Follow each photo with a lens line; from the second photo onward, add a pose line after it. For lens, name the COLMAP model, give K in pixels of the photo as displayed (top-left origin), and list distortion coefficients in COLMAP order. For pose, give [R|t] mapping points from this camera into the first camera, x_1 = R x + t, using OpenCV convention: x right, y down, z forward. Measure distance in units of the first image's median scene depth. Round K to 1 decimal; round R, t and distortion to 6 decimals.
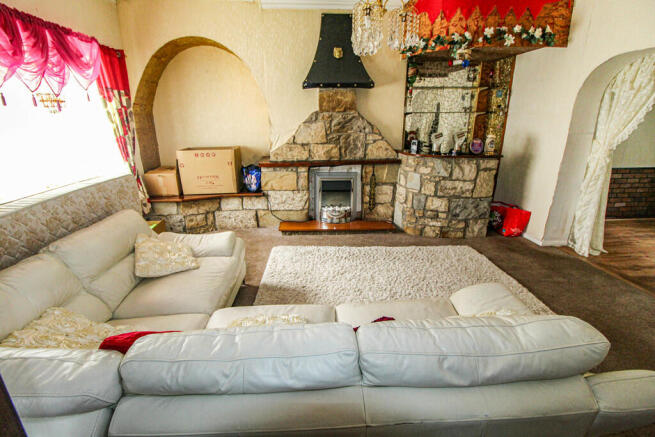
lens RADIAL K [[320.4, 0, 329.2], [0, 320.4, 219.0], [0, 0, 1]] dist [-0.003929, -0.000393]
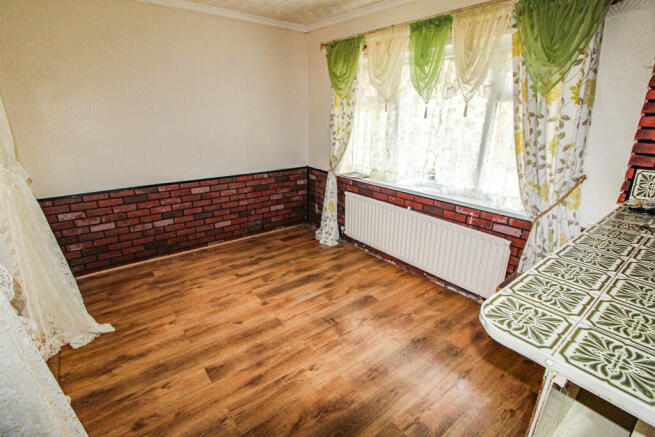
lens RADIAL K [[320.4, 0, 329.1], [0, 320.4, 218.3], [0, 0, 1]] dist [-0.003929, -0.000393]
pose [[0.830166, -0.159074, 0.534340, 0.734678], [0.163832, 0.985720, 0.038917, -0.048518], [-0.532900, 0.055234, 0.844373, 0.208592]]
